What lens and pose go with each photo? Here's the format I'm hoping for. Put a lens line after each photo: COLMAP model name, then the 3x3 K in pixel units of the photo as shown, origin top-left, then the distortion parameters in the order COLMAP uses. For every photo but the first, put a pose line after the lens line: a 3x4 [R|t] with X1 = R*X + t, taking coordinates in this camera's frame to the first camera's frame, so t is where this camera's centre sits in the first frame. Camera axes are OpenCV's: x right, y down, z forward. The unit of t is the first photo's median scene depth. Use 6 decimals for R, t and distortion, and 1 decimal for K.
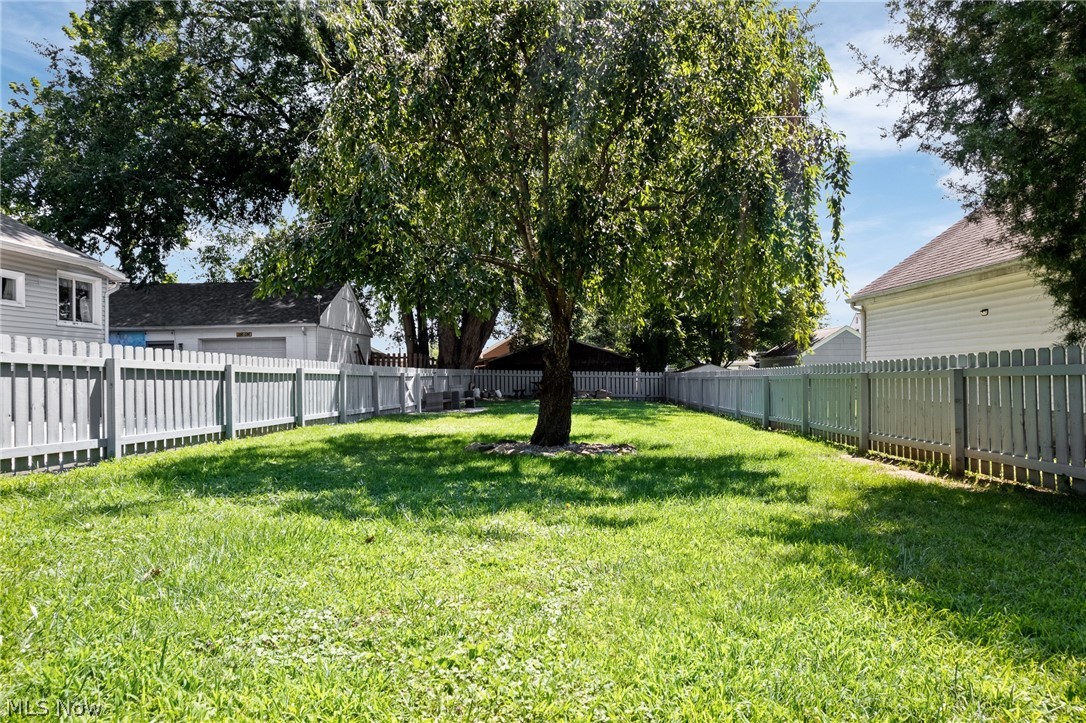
lens RADIAL K [[690.8, 0, 543.0], [0, 690.8, 361.5], [0, 0, 1]] dist [-0.005829, -0.001061]
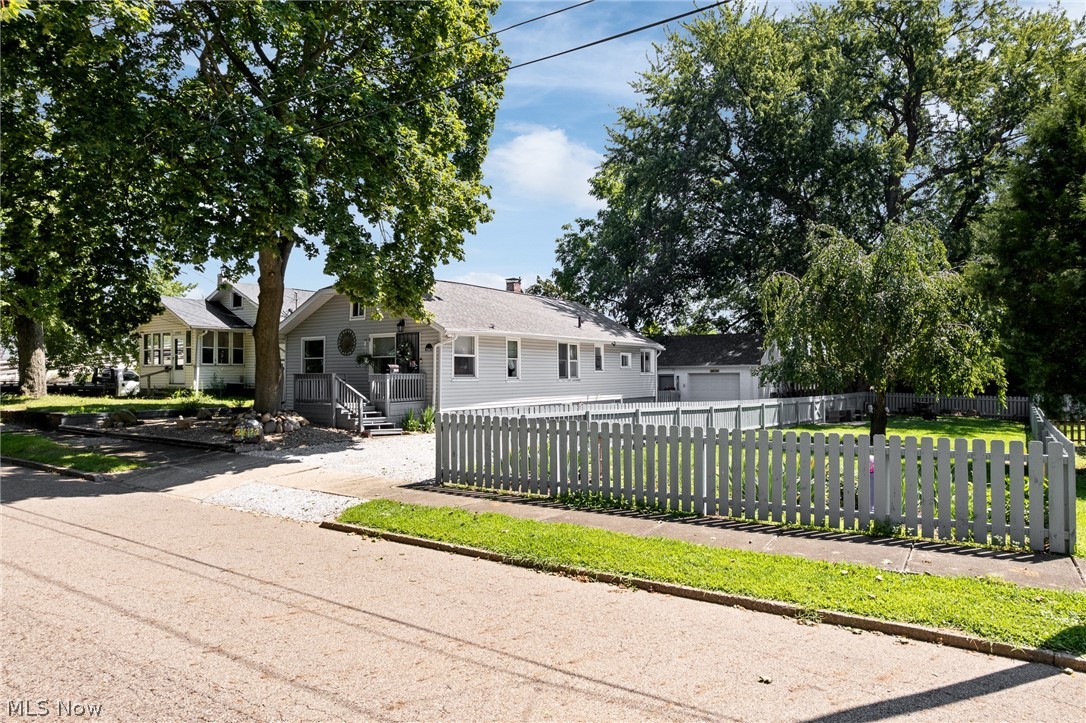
lens RADIAL K [[690.8, 0, 543.0], [0, 690.8, 361.5], [0, 0, 1]] dist [-0.005829, -0.001061]
pose [[0.835755, -0.005063, -0.549079, 0.157682], [0.007683, 0.999967, 0.002474, -0.078118], [0.549049, -0.006287, 0.835767, -0.710607]]
